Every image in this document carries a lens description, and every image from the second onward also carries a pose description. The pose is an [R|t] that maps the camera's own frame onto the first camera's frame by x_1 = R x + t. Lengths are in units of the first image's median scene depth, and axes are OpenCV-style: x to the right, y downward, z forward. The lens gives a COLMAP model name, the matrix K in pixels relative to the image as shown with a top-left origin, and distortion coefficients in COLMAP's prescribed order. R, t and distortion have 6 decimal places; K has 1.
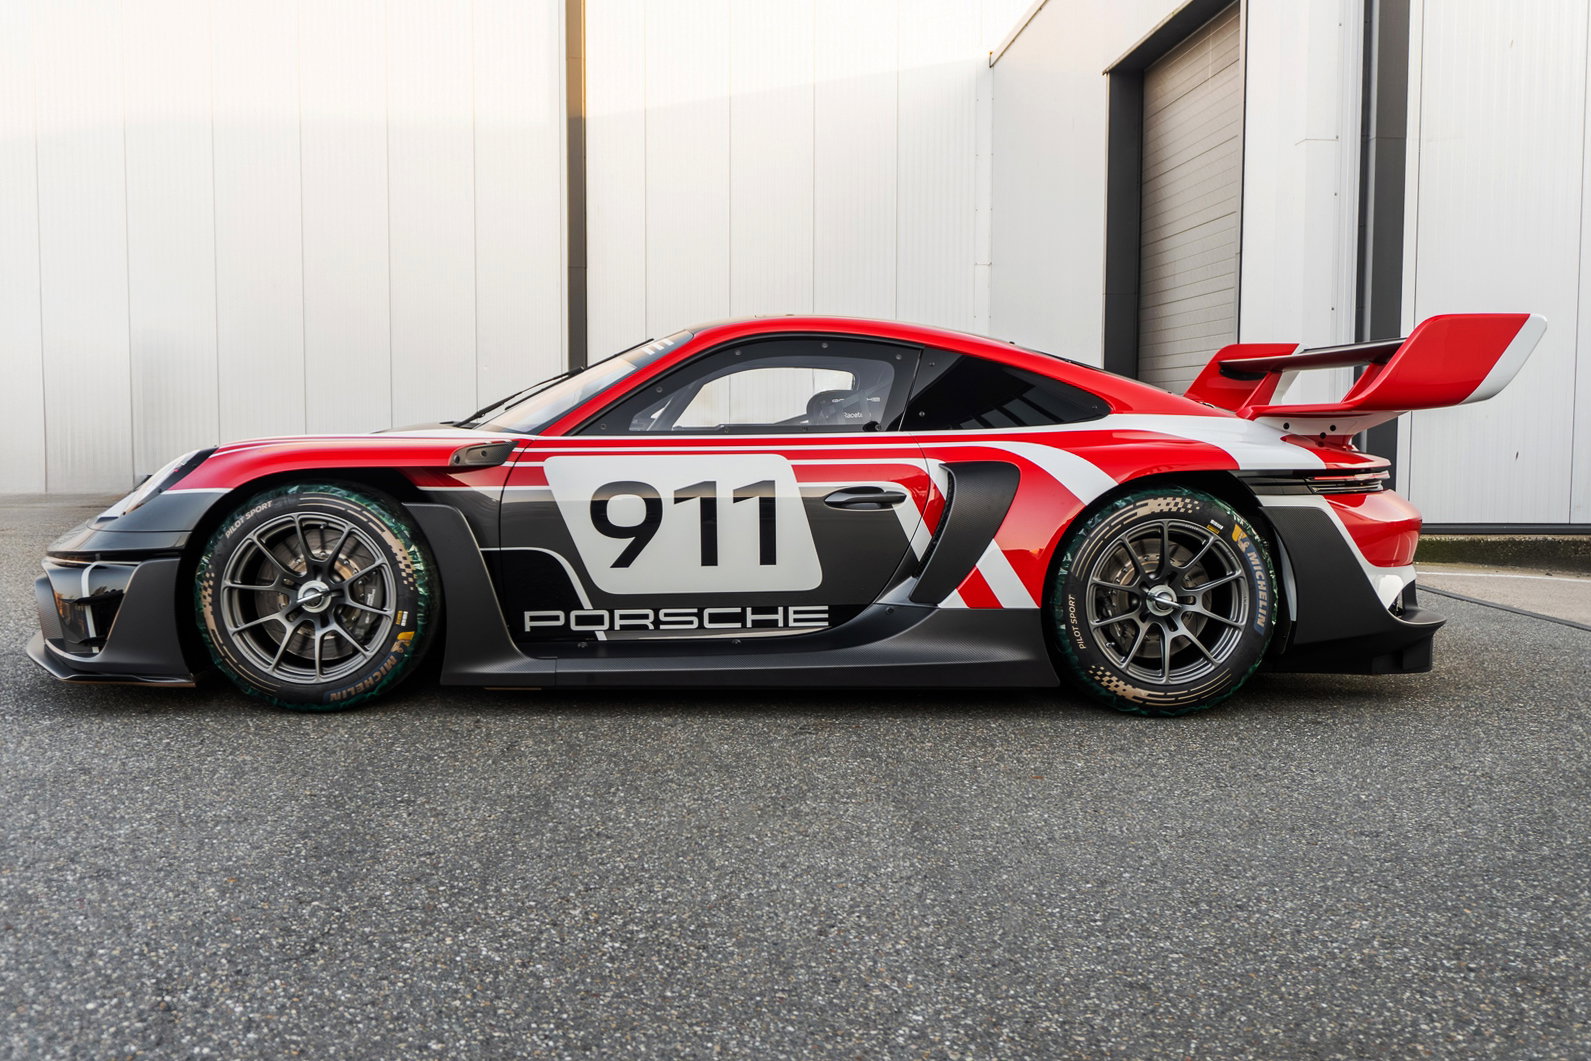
lens RADIAL K [[1506.6, 0, 795.5], [0, 1506.6, 530.5], [0, 0, 1]] dist [-0.001114, 0.000025]
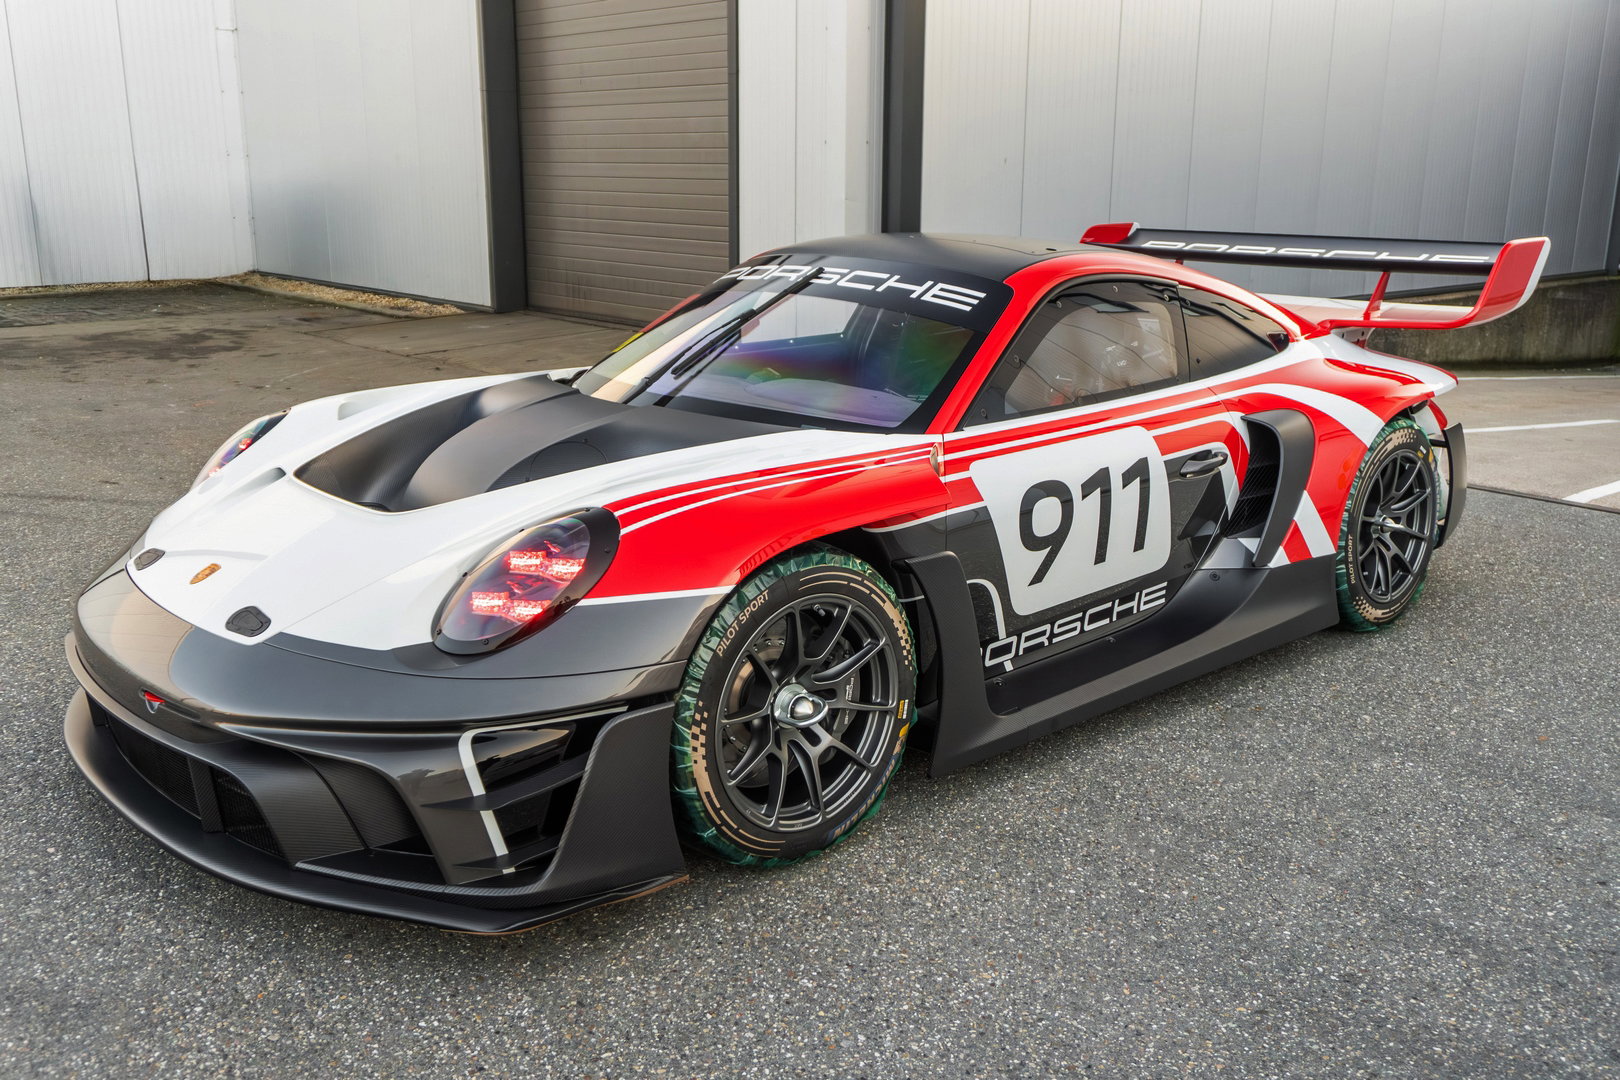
lens RADIAL K [[1425.3, 0, 810.0], [0, 1425.3, 540.0], [0, 0, 1]] dist [0.003192, -0.002812]
pose [[0.772148, -0.158802, 0.615280, -0.691411], [0.040861, 0.978674, 0.201315, -0.162451], [-0.634128, -0.130304, 0.762170, 0.478629]]
